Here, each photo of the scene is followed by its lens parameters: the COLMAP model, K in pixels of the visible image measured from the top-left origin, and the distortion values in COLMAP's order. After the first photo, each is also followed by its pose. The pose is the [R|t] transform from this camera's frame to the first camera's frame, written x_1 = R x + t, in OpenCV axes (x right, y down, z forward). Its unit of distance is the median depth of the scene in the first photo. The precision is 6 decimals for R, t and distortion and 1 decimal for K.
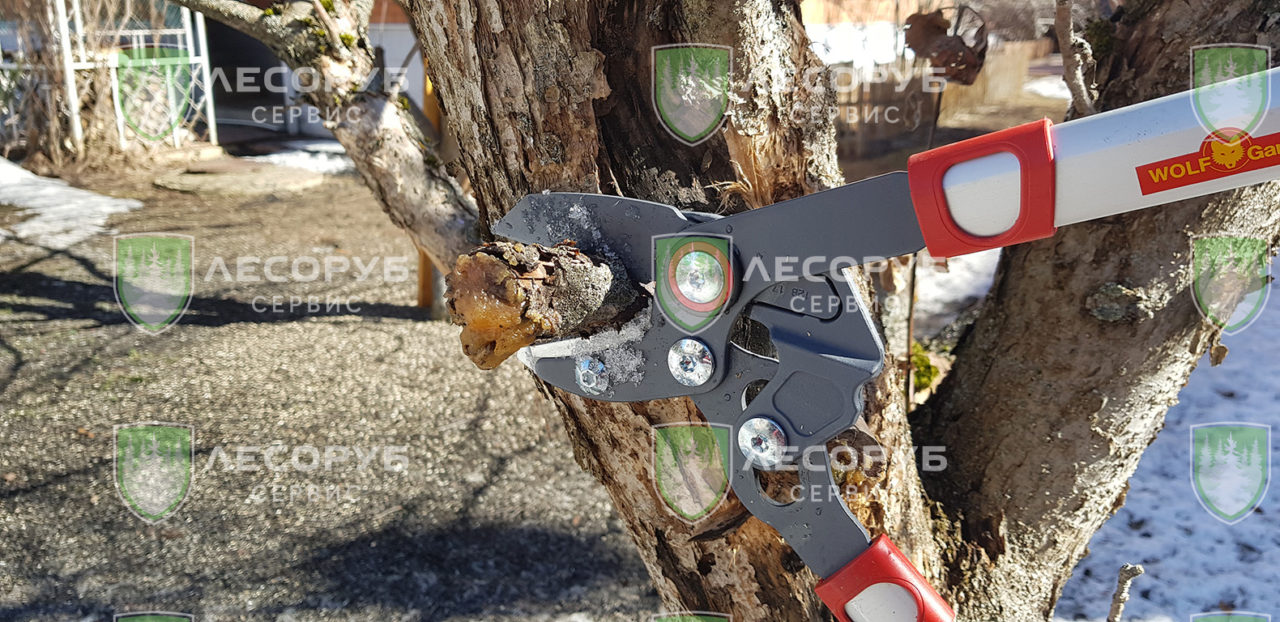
lens RADIAL K [[976.9, 0, 645.2], [0, 976.9, 281.8], [0, 0, 1]] dist [0.068010, -0.107746]
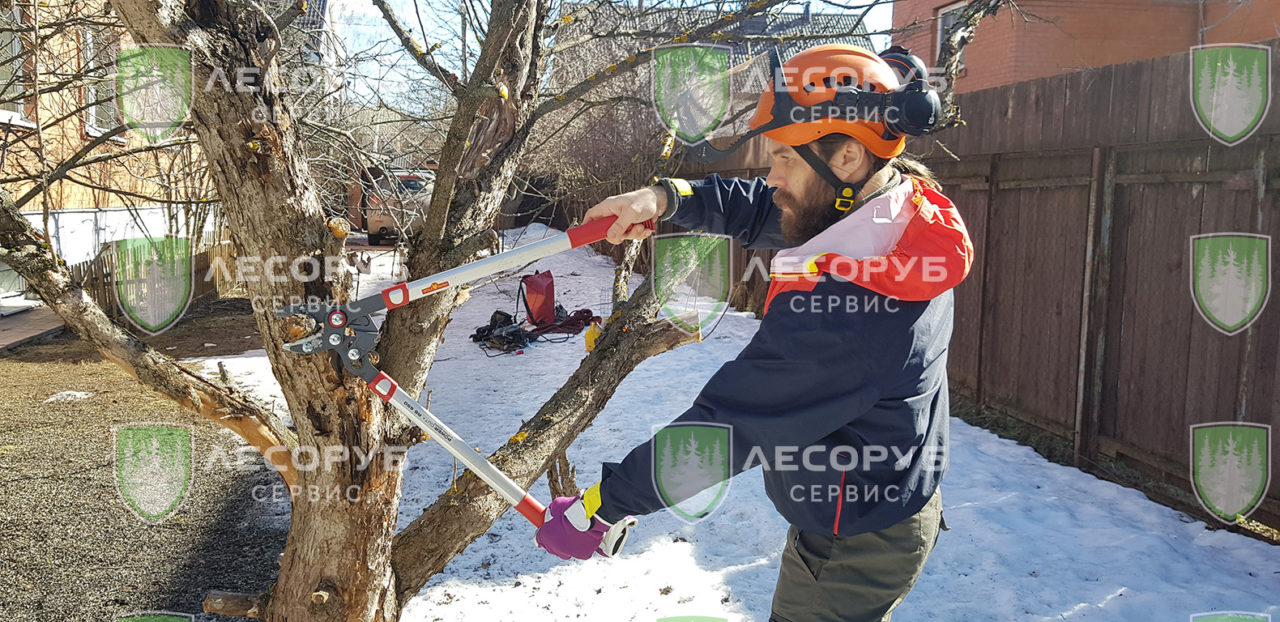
lens RADIAL K [[976.9, 0, 645.2], [0, 976.9, 281.8], [0, 0, 1]] dist [0.068010, -0.107746]
pose [[0.751587, -0.047550, 0.657918, -1.359271], [0.158702, 0.981136, -0.110386, 0.406487], [-0.640258, 0.187377, 0.744956, -2.447040]]
